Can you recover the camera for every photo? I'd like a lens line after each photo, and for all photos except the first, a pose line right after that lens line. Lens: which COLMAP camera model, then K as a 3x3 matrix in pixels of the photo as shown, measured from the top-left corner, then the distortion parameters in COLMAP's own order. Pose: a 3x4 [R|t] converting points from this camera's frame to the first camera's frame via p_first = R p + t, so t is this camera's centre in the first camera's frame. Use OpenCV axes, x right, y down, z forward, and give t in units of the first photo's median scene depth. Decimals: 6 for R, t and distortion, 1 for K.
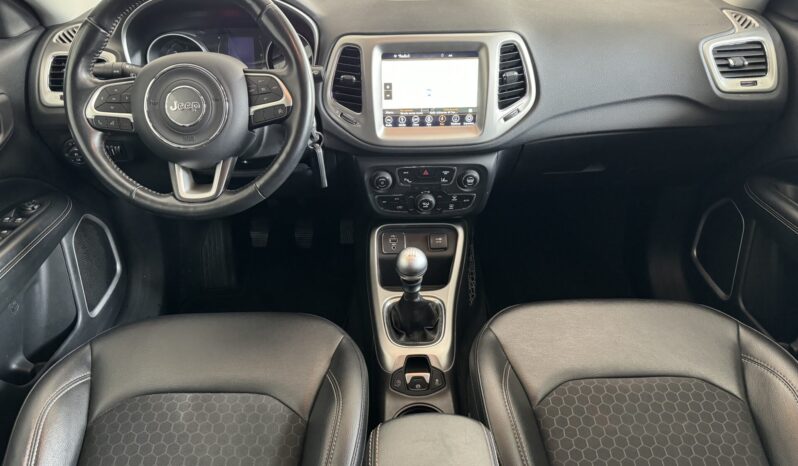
lens RADIAL K [[556.1, 0, 397.0], [0, 556.1, 239.0], [0, 0, 1]] dist [0.088814, -0.136435]
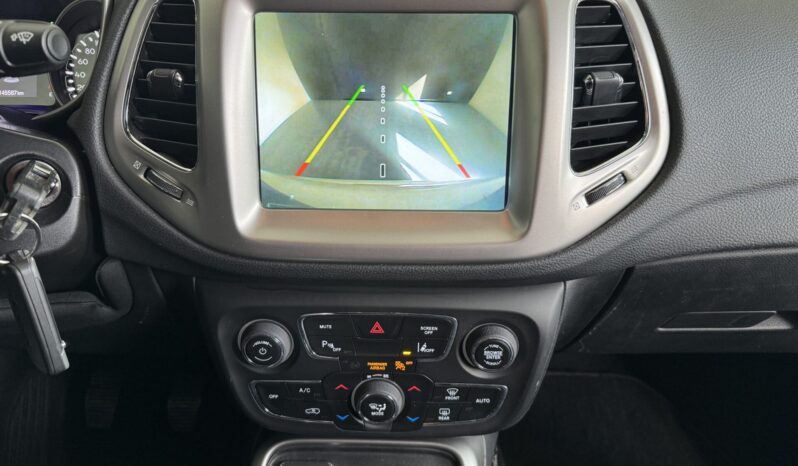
lens RADIAL K [[556.7, 0, 399.0], [0, 556.7, 233.0], [0, 0, 1]] dist [0.133976, -0.251263]
pose [[0.998824, 0.032769, -0.035730, 0.082683], [-0.038914, 0.981455, -0.187702, -0.117904], [0.028917, 0.188871, 0.981576, 0.640381]]
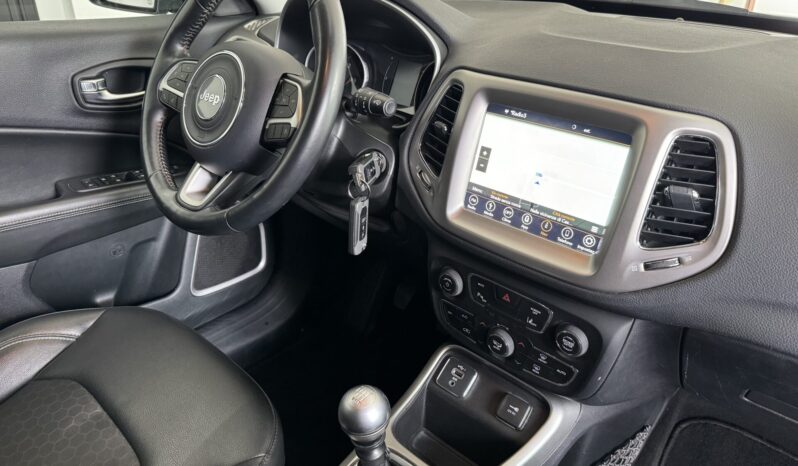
lens RADIAL K [[556.7, 0, 399.0], [0, 556.7, 233.0], [0, 0, 1]] dist [0.133976, -0.251263]
pose [[0.721851, 0.346582, -0.599009, 0.333836], [-0.421845, 0.906524, 0.016152, -0.151916], [0.548614, 0.241029, 0.800579, 0.431498]]
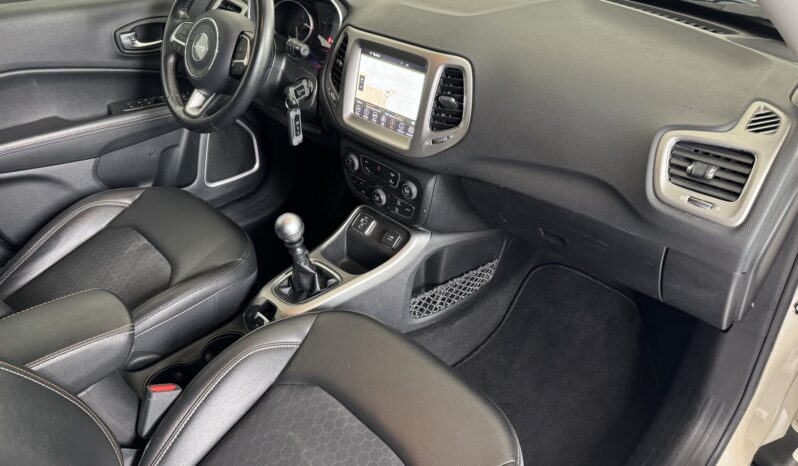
lens RADIAL K [[556.7, 0, 399.0], [0, 556.7, 233.0], [0, 0, 1]] dist [0.133976, -0.251263]
pose [[0.689841, 0.413263, -0.594419, 0.799093], [-0.409542, 0.899824, 0.150307, -0.192863], [0.596989, 0.139751, 0.789984, 0.213673]]
